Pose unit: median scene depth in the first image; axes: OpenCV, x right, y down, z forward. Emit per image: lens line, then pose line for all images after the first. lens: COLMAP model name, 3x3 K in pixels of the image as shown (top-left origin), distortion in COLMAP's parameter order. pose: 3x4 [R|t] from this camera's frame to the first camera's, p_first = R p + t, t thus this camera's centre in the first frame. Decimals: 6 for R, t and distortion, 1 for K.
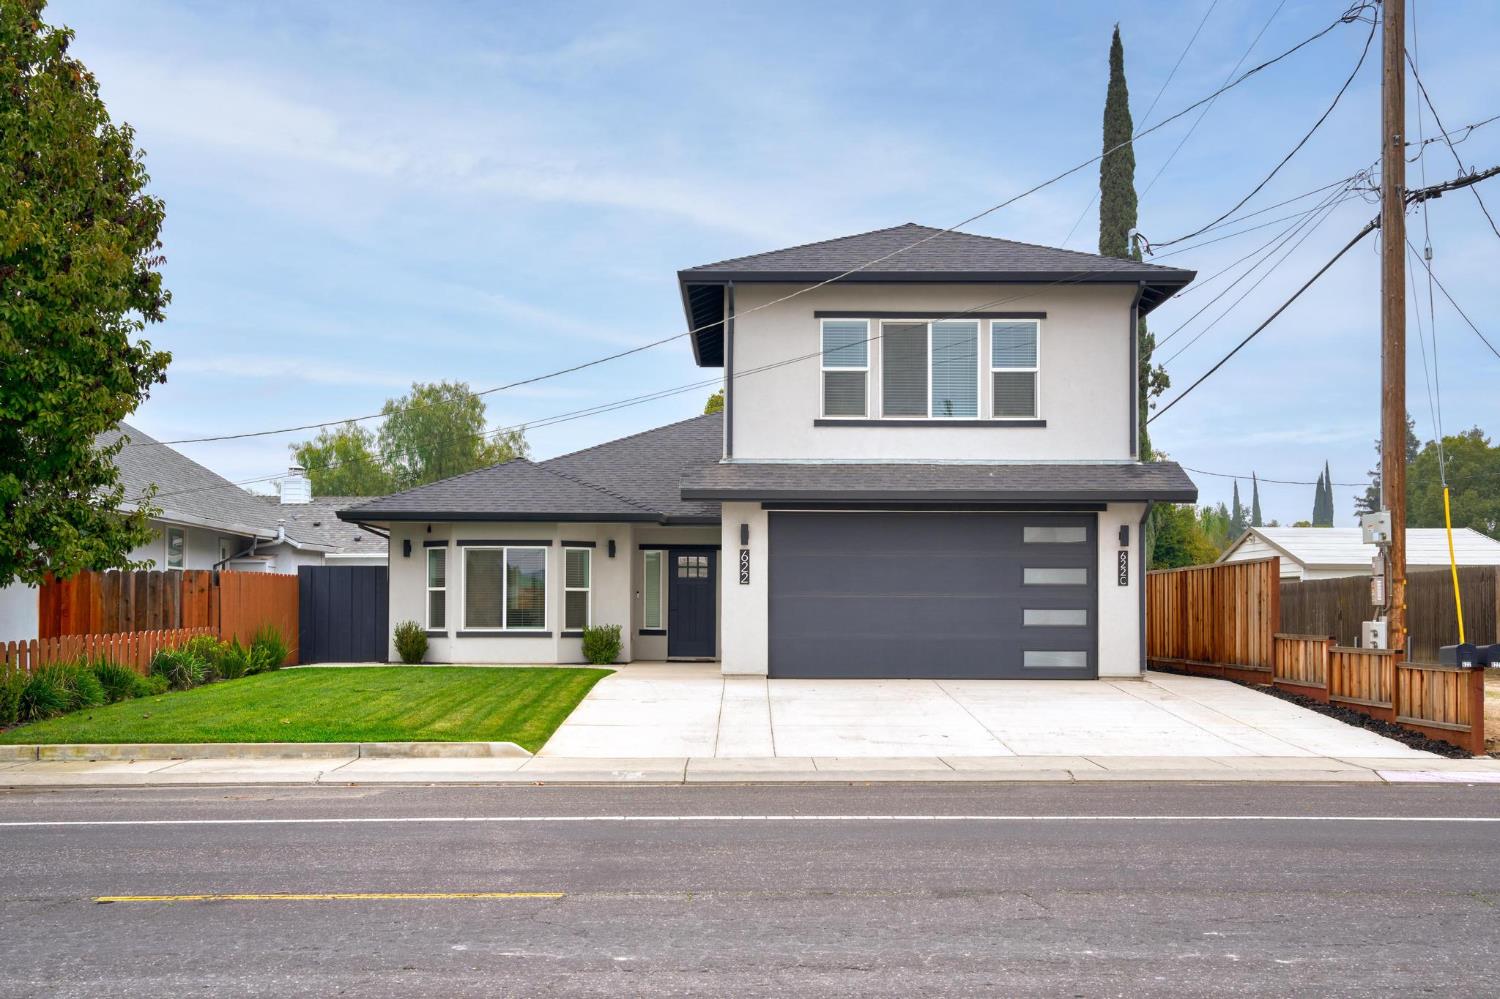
lens RADIAL K [[1596.9, 0, 749.1], [0, 1596.9, 603.8], [0, 0, 1]] dist [0.040201, 0.008301]
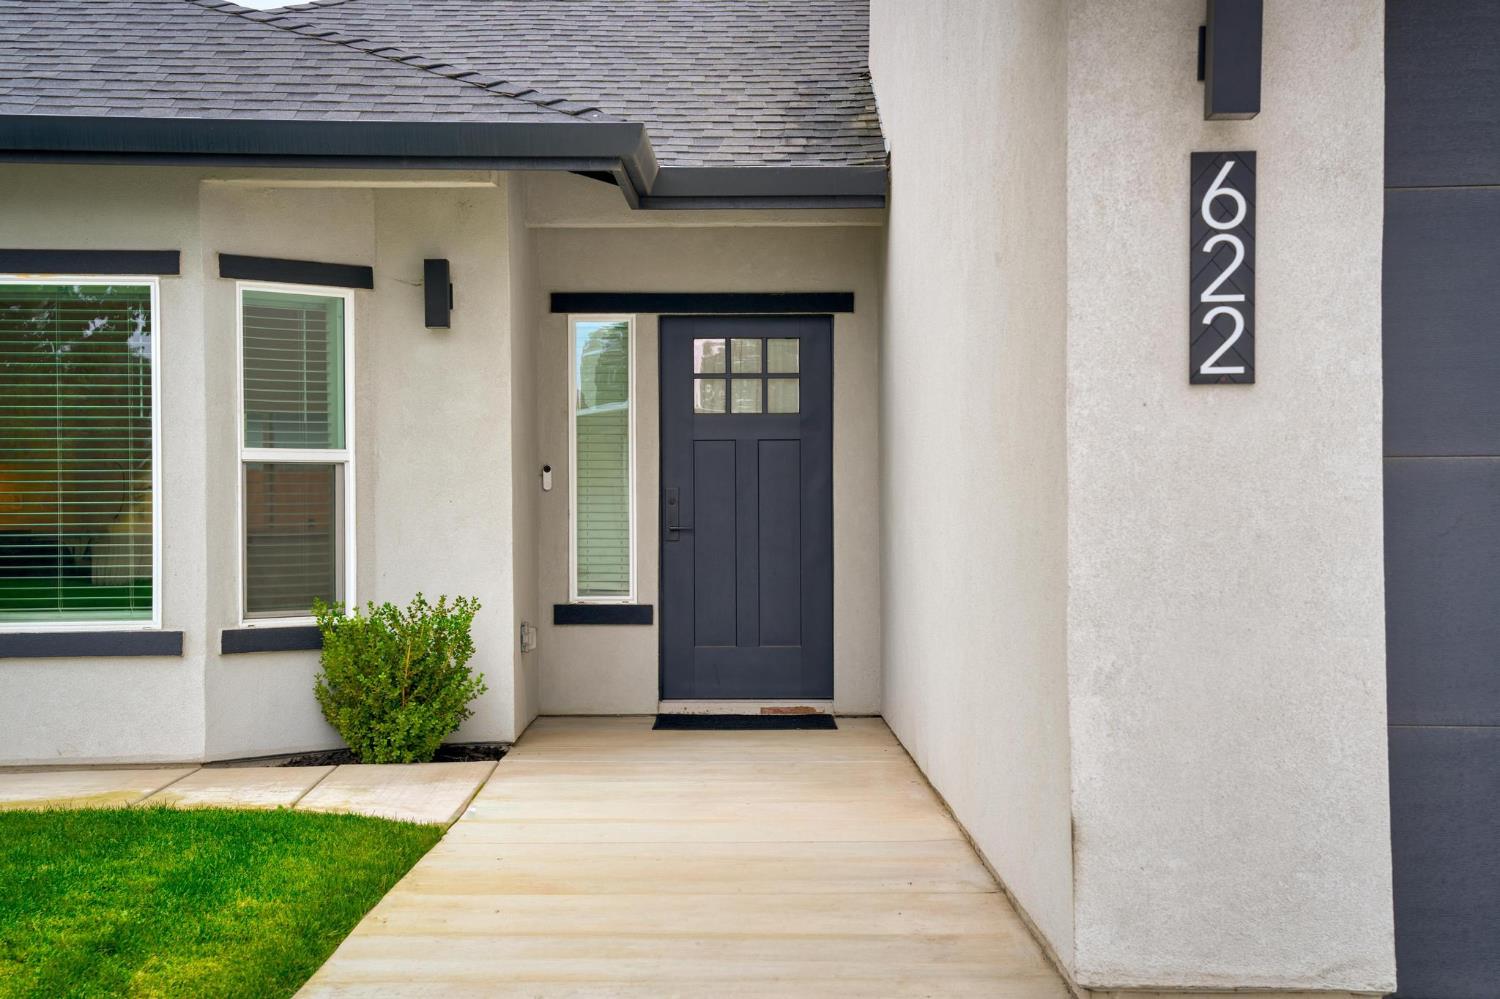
lens RADIAL K [[2429.7, 0, 750.0], [0, 2429.7, 499.5], [0, 0, 1]] dist [0.290684, 0.001719]
pose [[0.999964, -0.008282, 0.001809, -0.045861], [0.008282, 0.999966, 0.000172, -0.002082], [-0.001810, -0.000157, 0.999998, 0.749198]]
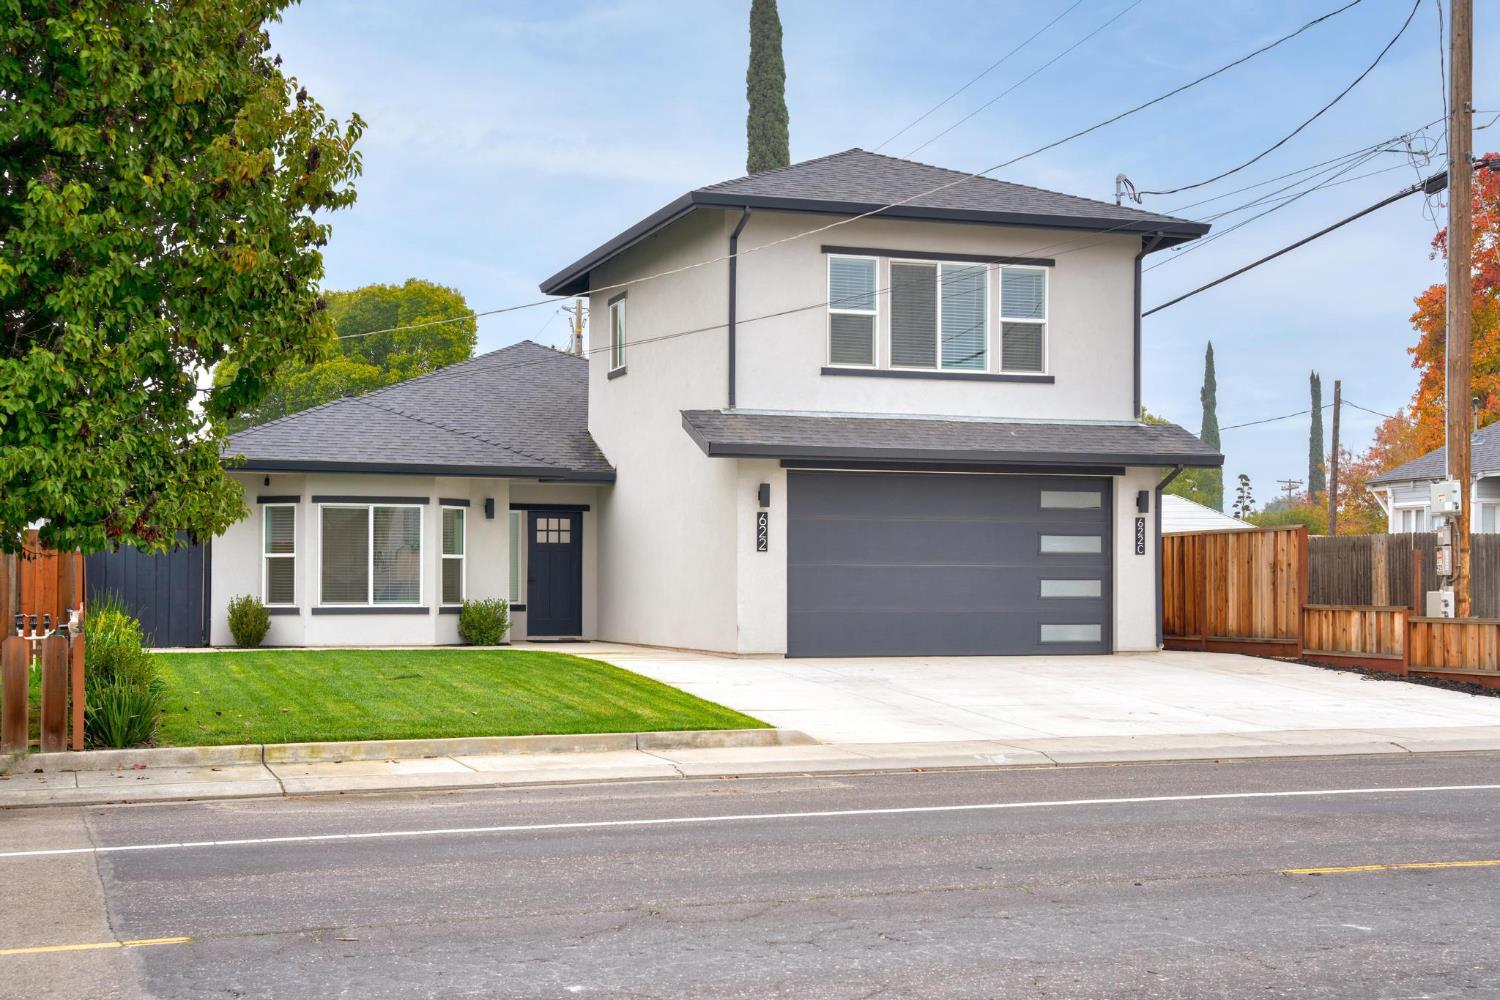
lens RADIAL K [[1915.5, 0, 748.6], [0, 1915.5, 585.3], [0, 0, 1]] dist [0.103010, 0.036902]
pose [[0.950242, -0.001551, 0.311508, -0.330992], [-0.000230, 0.999984, 0.005680, 0.000436], [-0.311512, -0.005469, 0.950226, -0.006628]]
